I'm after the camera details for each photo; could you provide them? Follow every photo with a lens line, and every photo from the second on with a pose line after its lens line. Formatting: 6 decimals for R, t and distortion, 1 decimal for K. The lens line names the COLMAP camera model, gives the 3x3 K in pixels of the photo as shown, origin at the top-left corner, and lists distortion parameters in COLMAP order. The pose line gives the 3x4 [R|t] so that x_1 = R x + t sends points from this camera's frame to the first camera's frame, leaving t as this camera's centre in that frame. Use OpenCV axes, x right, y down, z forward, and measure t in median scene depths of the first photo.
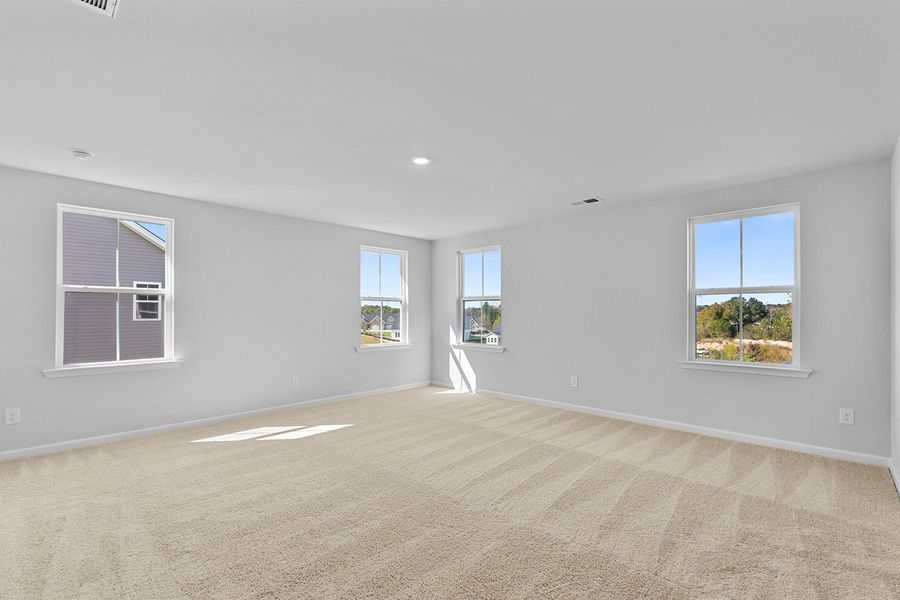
lens RADIAL K [[408.2, 0, 448.6], [0, 408.2, 290.7], [0, 0, 1]] dist [-0.005357, 0.000076]
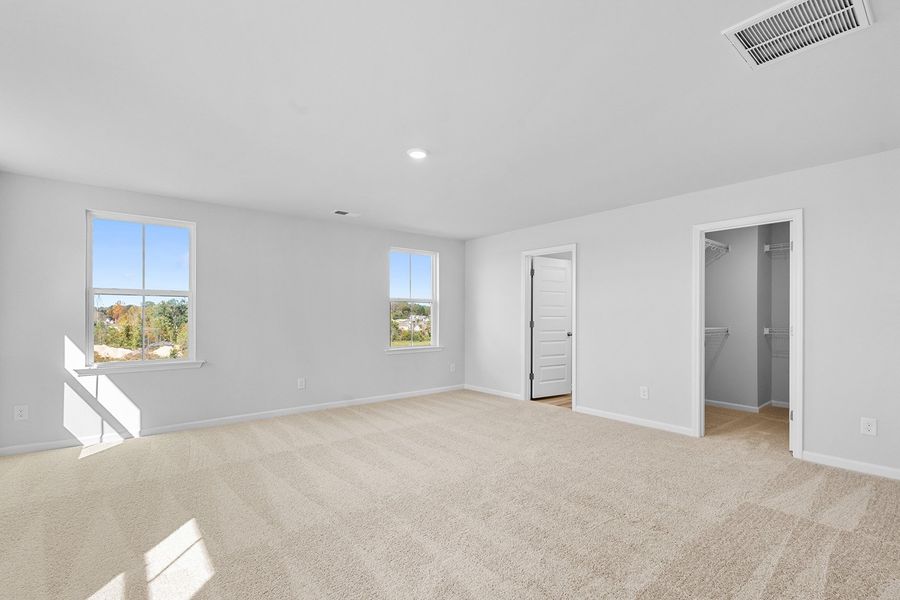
lens RADIAL K [[408.2, 0, 448.6], [0, 408.2, 290.7], [0, 0, 1]] dist [-0.005357, 0.000076]
pose [[0.132147, 0.056823, 0.989600, -0.539164], [-0.050392, 0.997450, -0.050545, 0.023898], [-0.989948, -0.043188, 0.134674, 0.431696]]
